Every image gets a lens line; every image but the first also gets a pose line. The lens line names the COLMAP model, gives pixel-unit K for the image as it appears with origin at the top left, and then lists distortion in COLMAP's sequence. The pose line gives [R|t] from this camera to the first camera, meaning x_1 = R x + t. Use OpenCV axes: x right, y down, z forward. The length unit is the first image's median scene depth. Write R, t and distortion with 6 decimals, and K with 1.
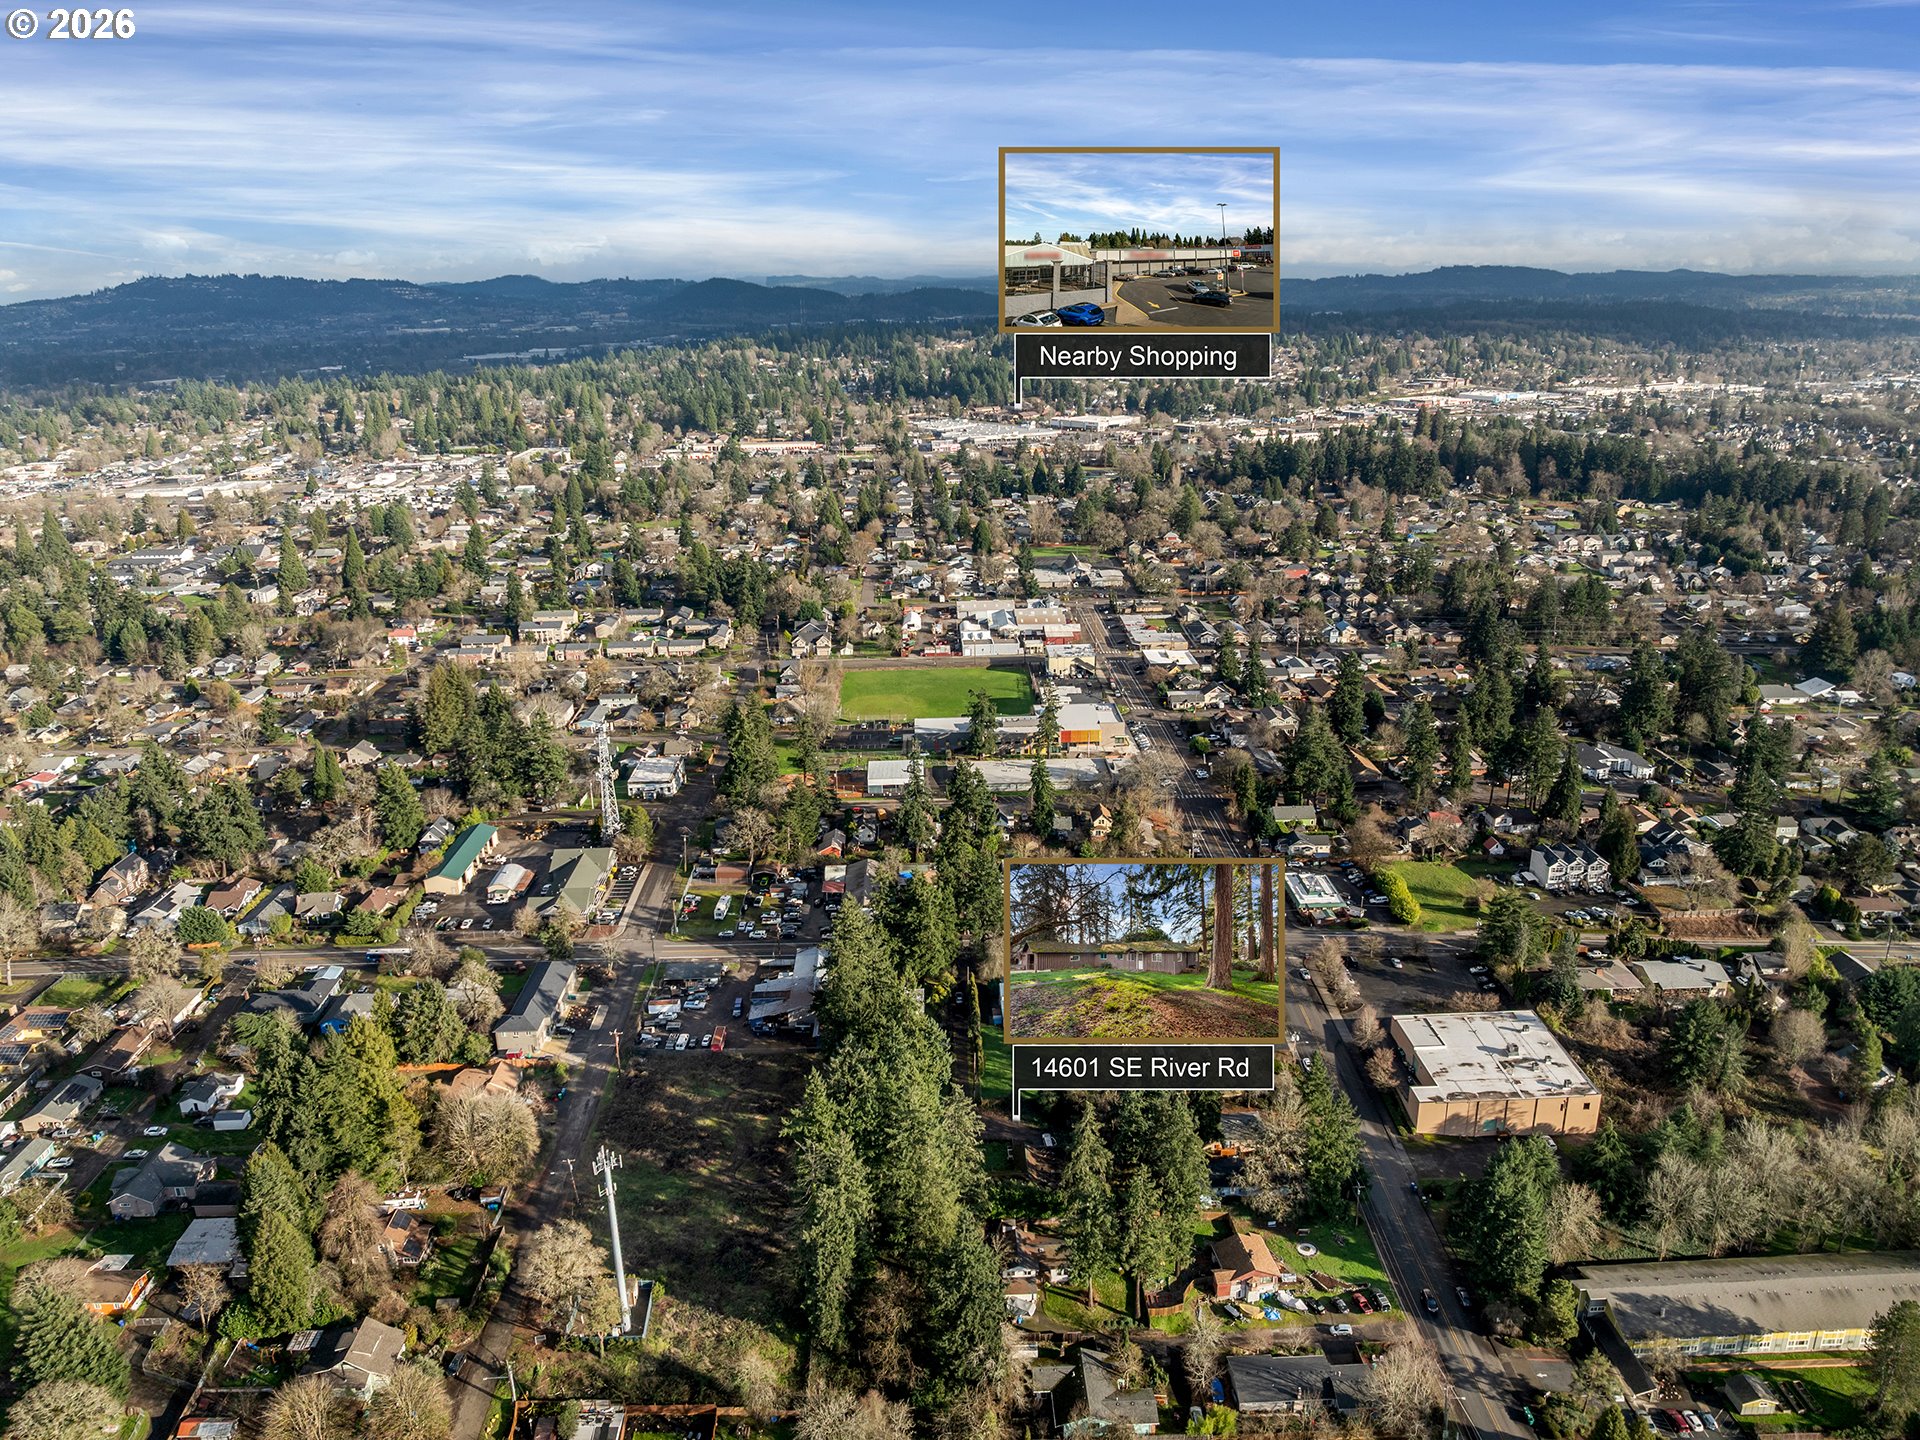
lens RADIAL K [[1355.2, 0, 960.0], [0, 1355.2, 720.0], [0, 0, 1]] dist [-0.037086, 0.000060]
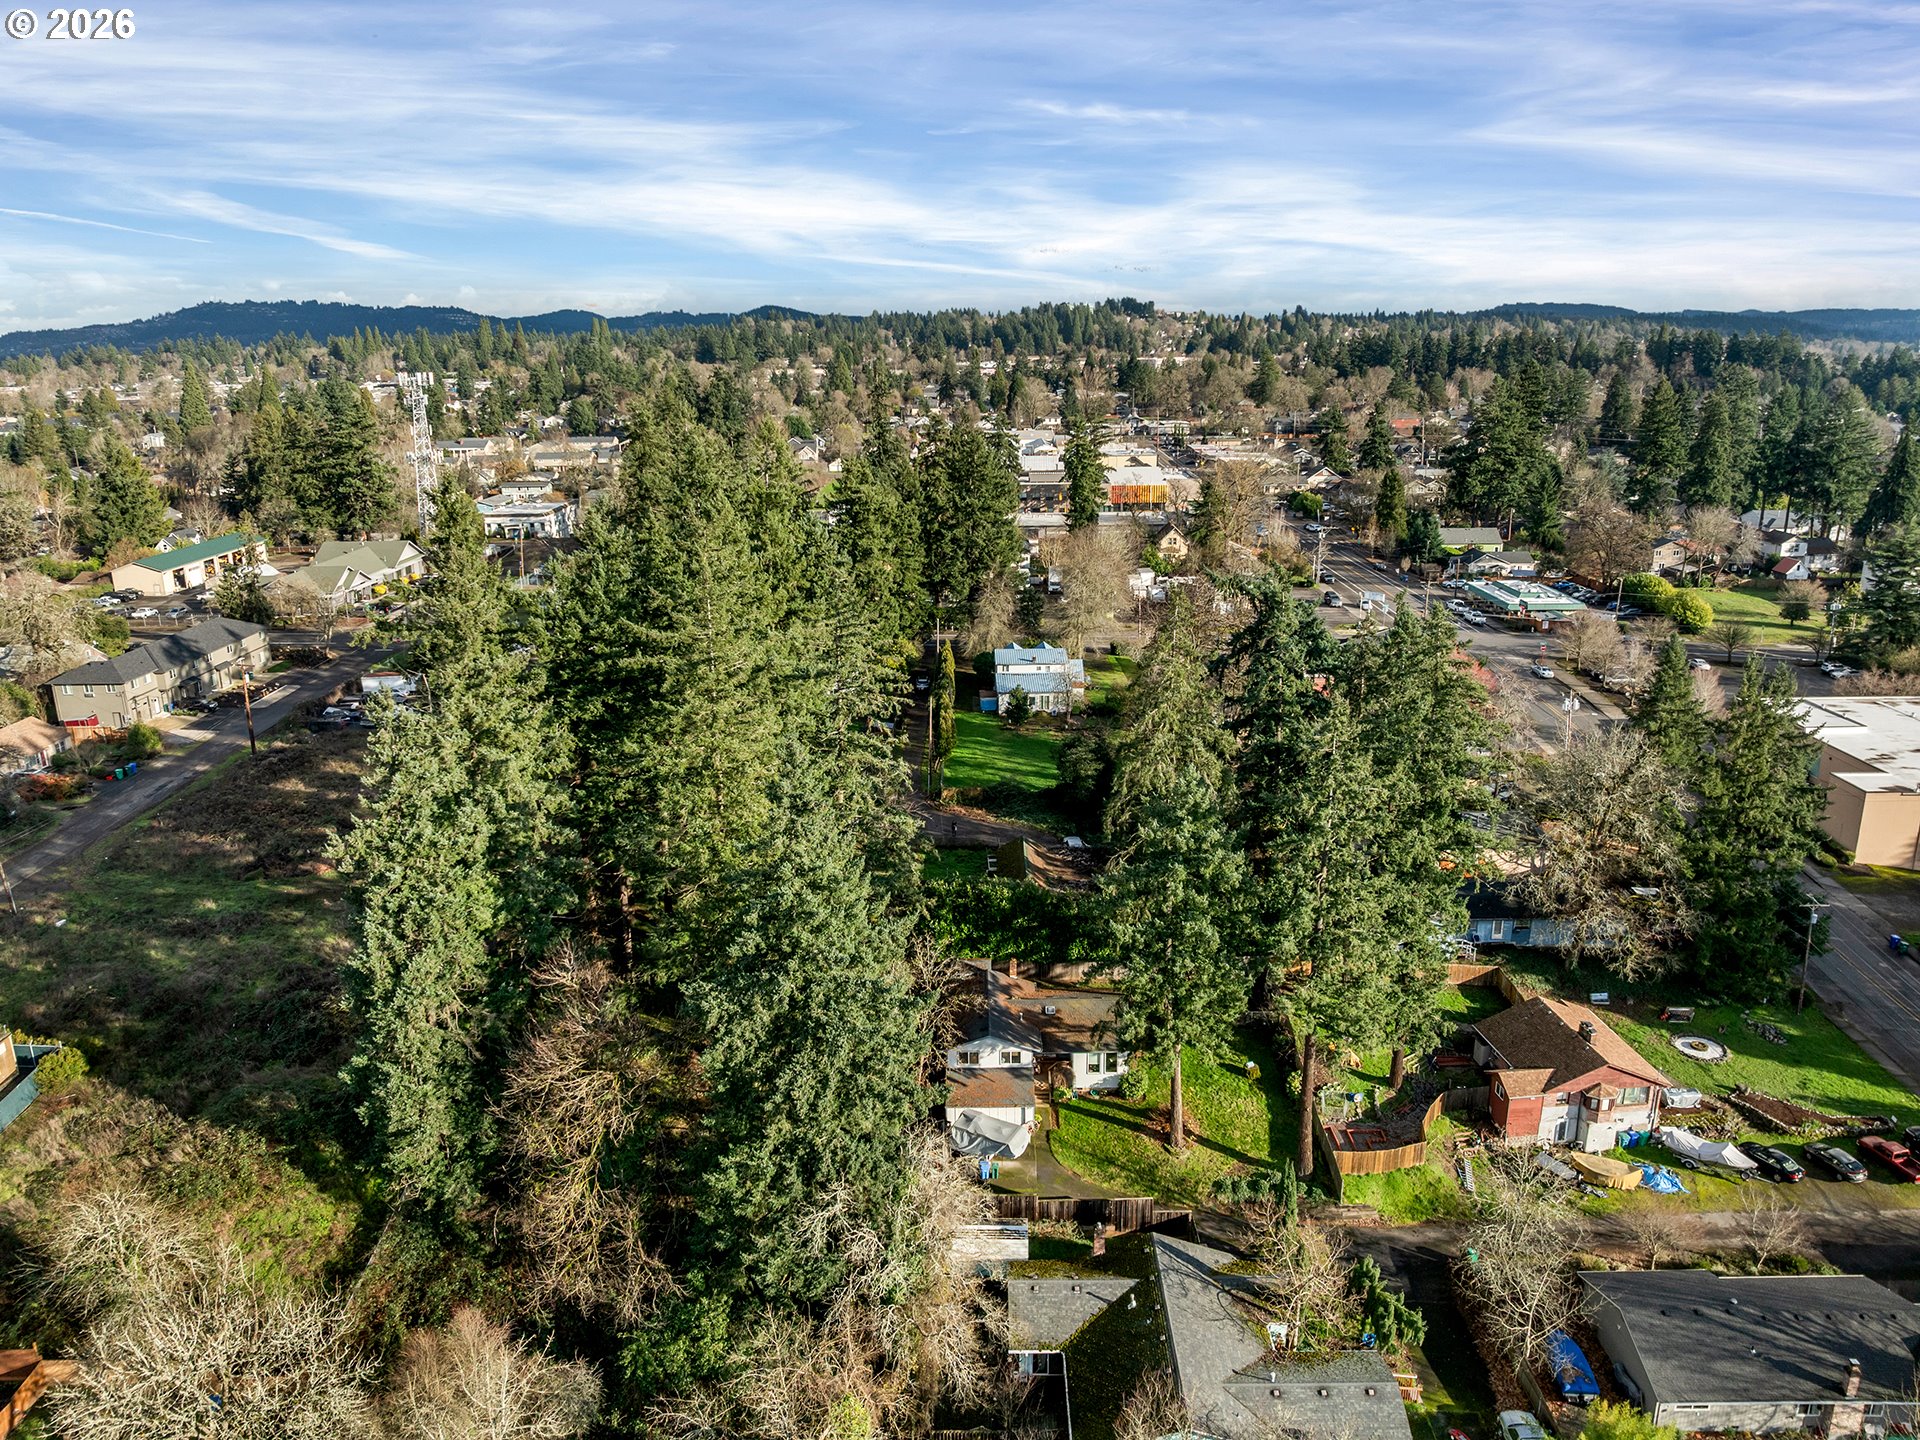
lens RADIAL K [[1355.2, 0, 960.0], [0, 1355.2, 720.0], [0, 0, 1]] dist [-0.037086, 0.000060]
pose [[0.999211, 0.014173, -0.037104, 0.048746], [-0.015534, 0.999207, -0.036659, 0.332191], [0.036555, 0.037206, 0.998639, 0.617143]]
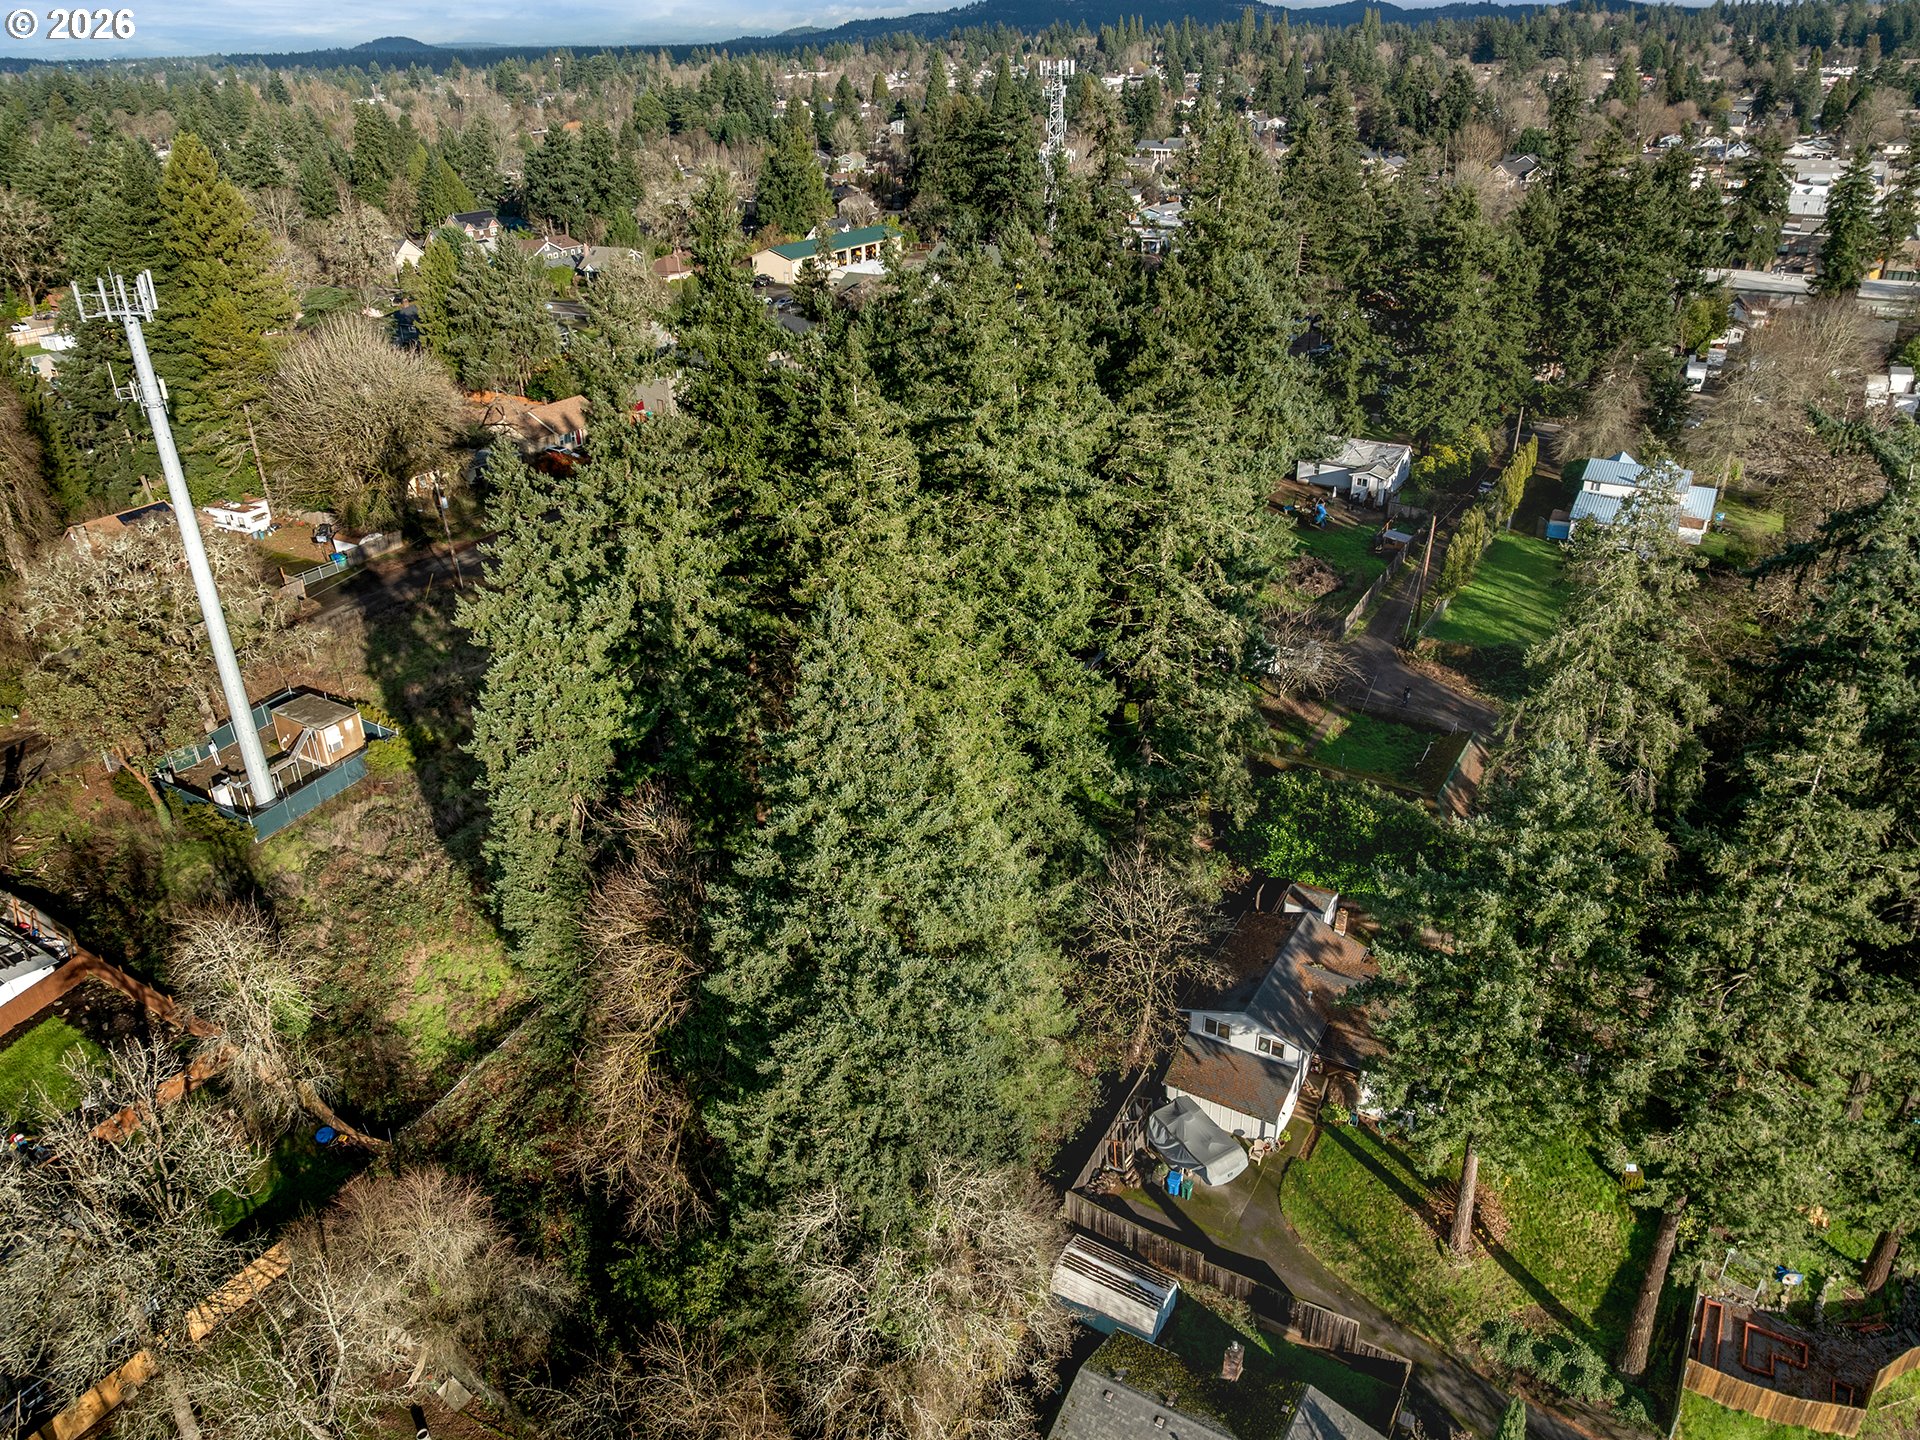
lens RADIAL K [[1361.1, 0, 960.0], [0, 1361.1, 720.0], [0, 0, 1]] dist [-0.054112, 0.023921]
pose [[0.839614, 0.248033, -0.483248, 0.116778], [-0.166516, 0.964354, 0.205655, 0.299504], [0.517031, -0.092203, 0.850986, 0.737597]]
